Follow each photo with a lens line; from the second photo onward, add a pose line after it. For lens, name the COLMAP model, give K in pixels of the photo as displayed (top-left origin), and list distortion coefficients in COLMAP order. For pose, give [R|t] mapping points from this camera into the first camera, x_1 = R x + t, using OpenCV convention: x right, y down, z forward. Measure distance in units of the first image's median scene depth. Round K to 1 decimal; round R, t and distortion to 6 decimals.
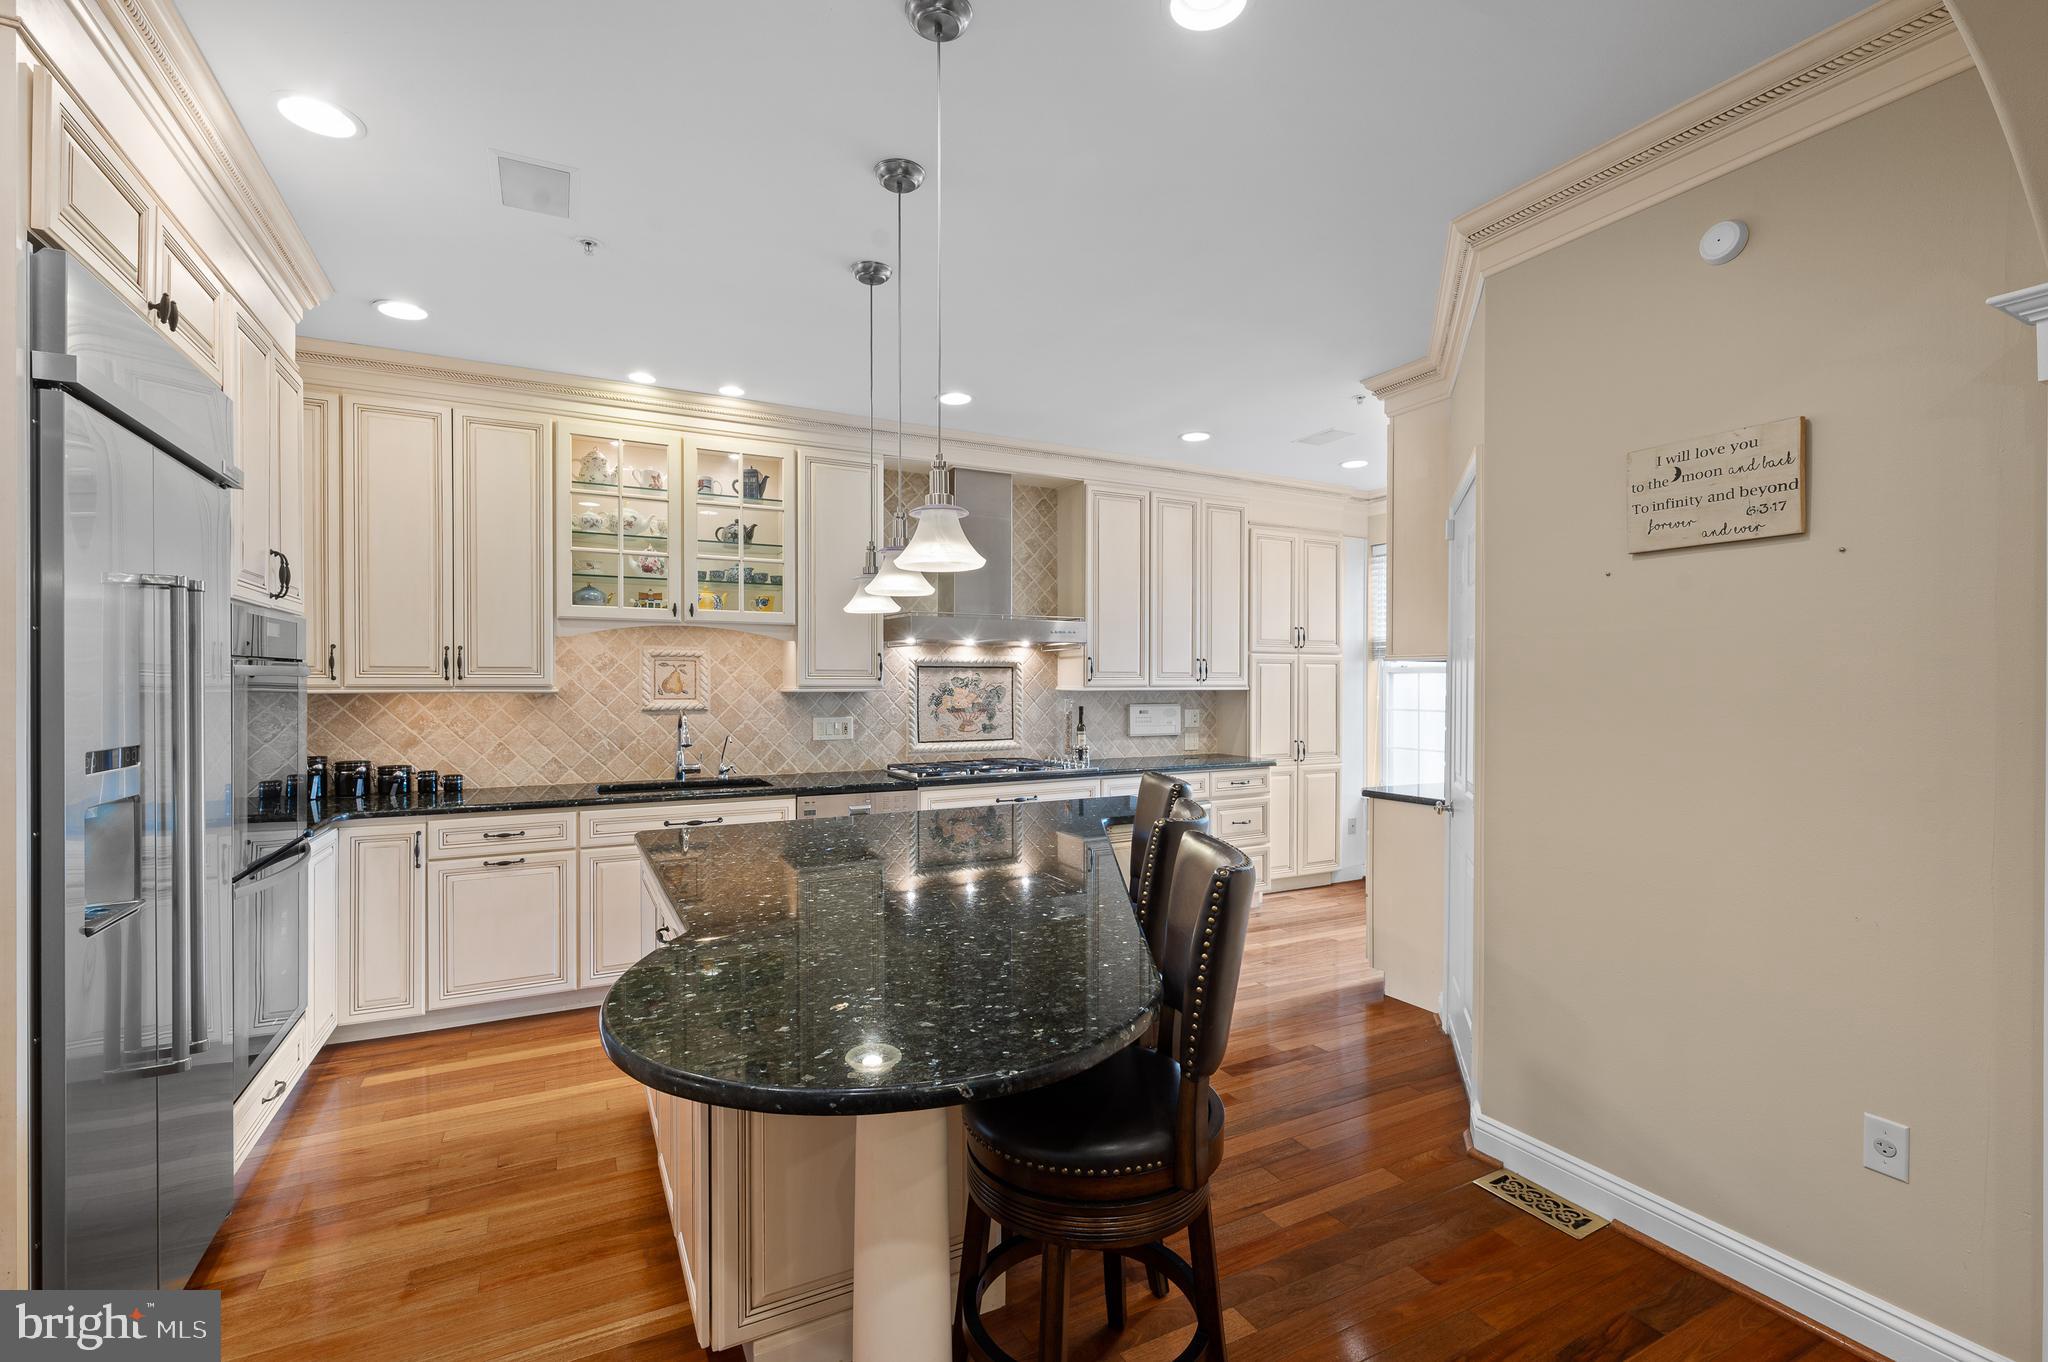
lens RADIAL K [[859.4, 0, 1025.5], [0, 859.4, 687.5], [0, 0, 1]] dist [0.003326, -0.000623]
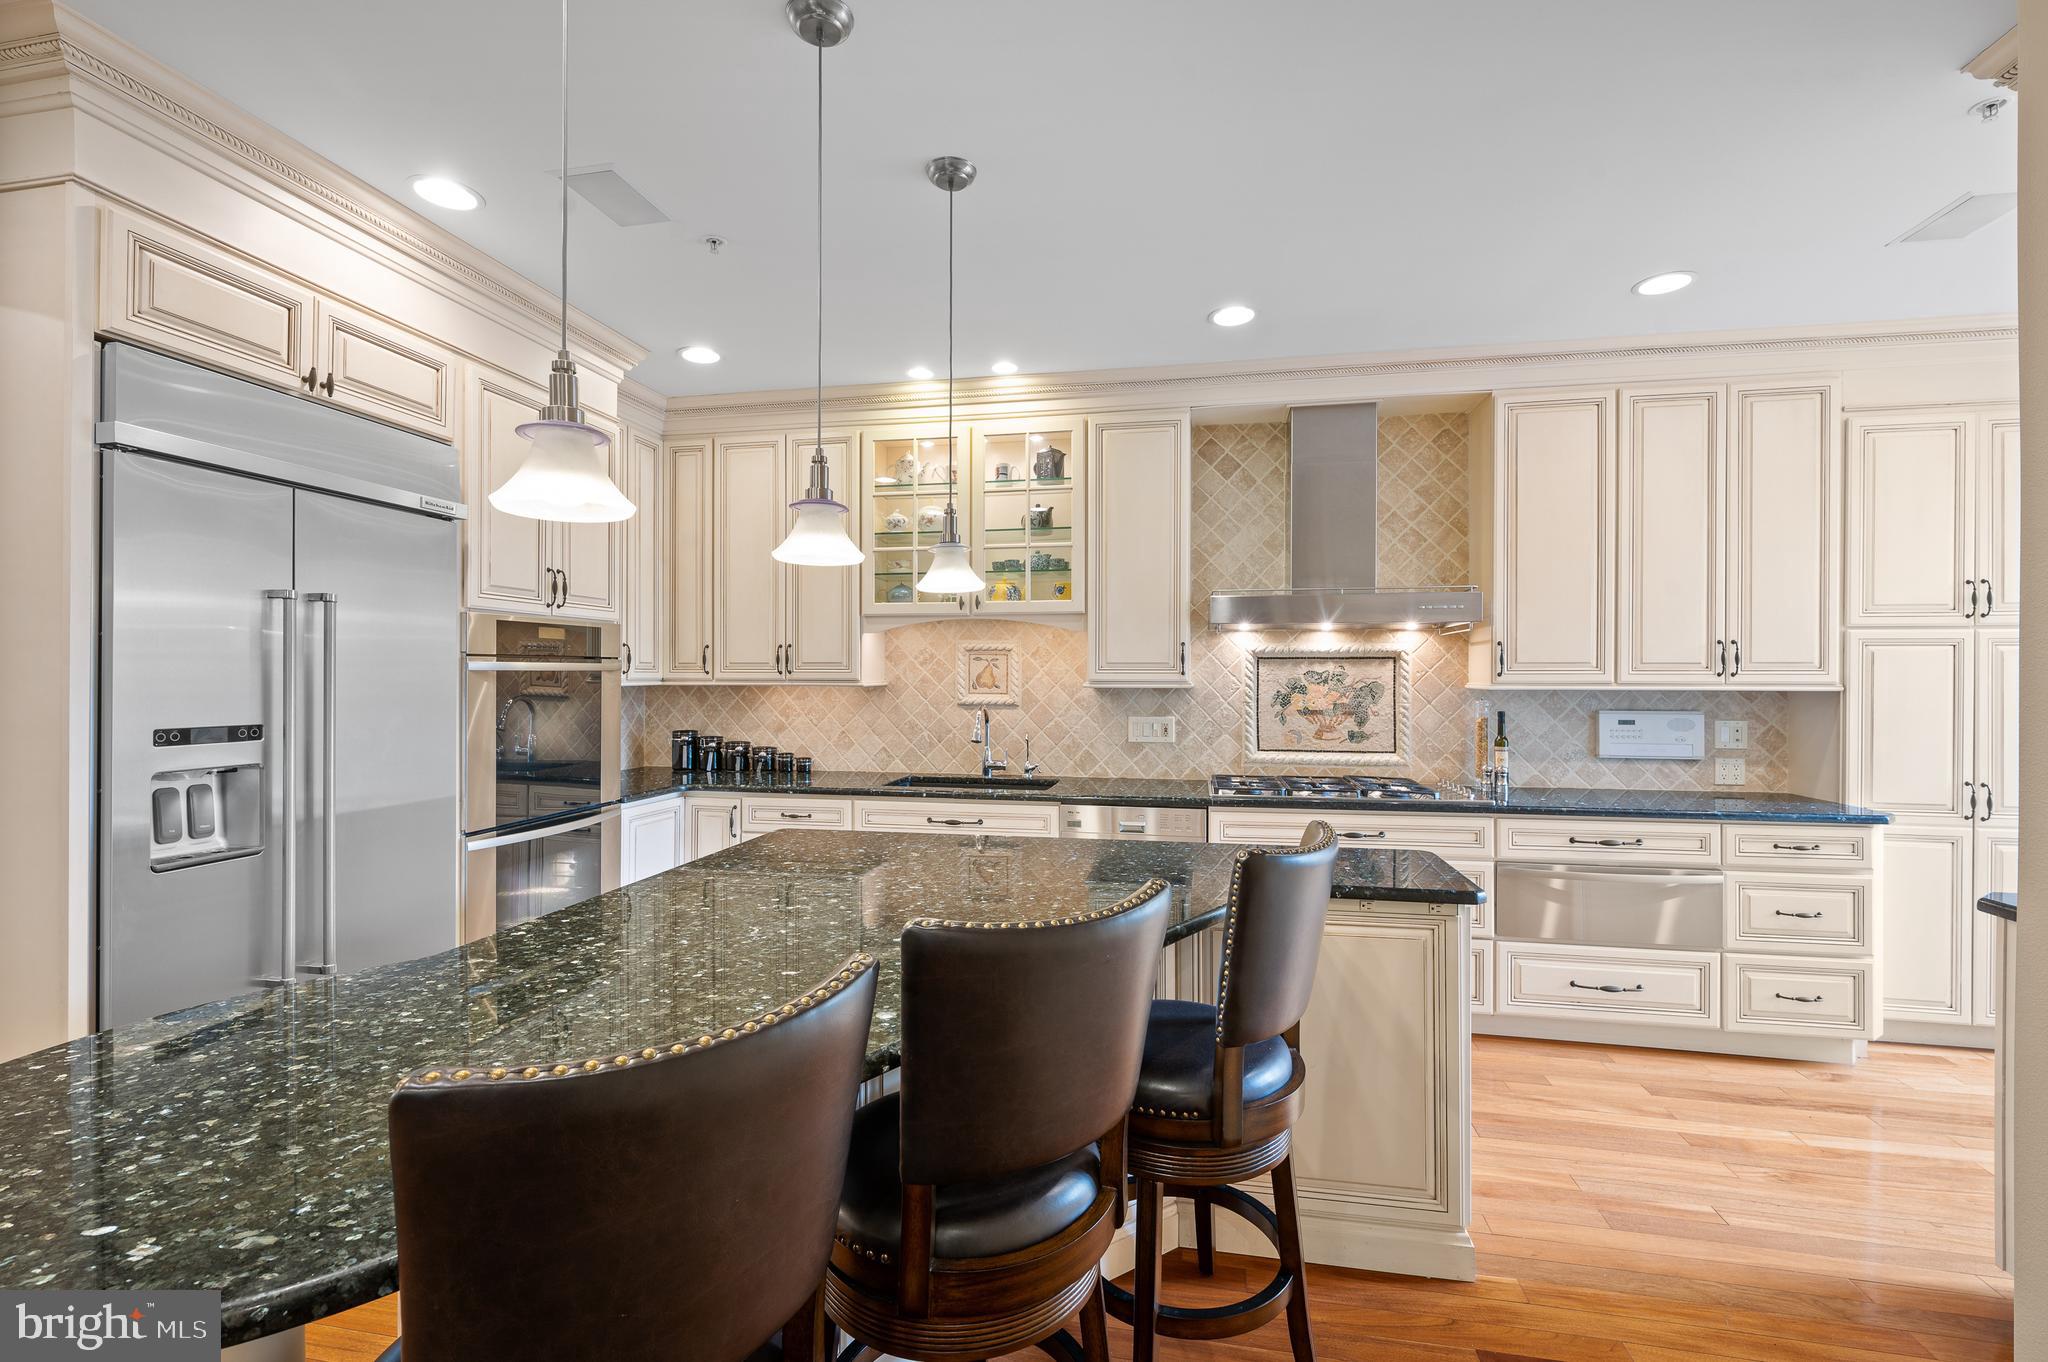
lens RADIAL K [[859.4, 0, 1023.0], [0, 859.4, 677.4], [0, 0, 1]] dist [0.003326, -0.000623]
pose [[0.793069, 0.001572, -0.609130, 0.218464], [-0.005427, 0.999975, -0.004485, -0.001020], [0.609108, 0.006862, 0.793058, 0.232622]]
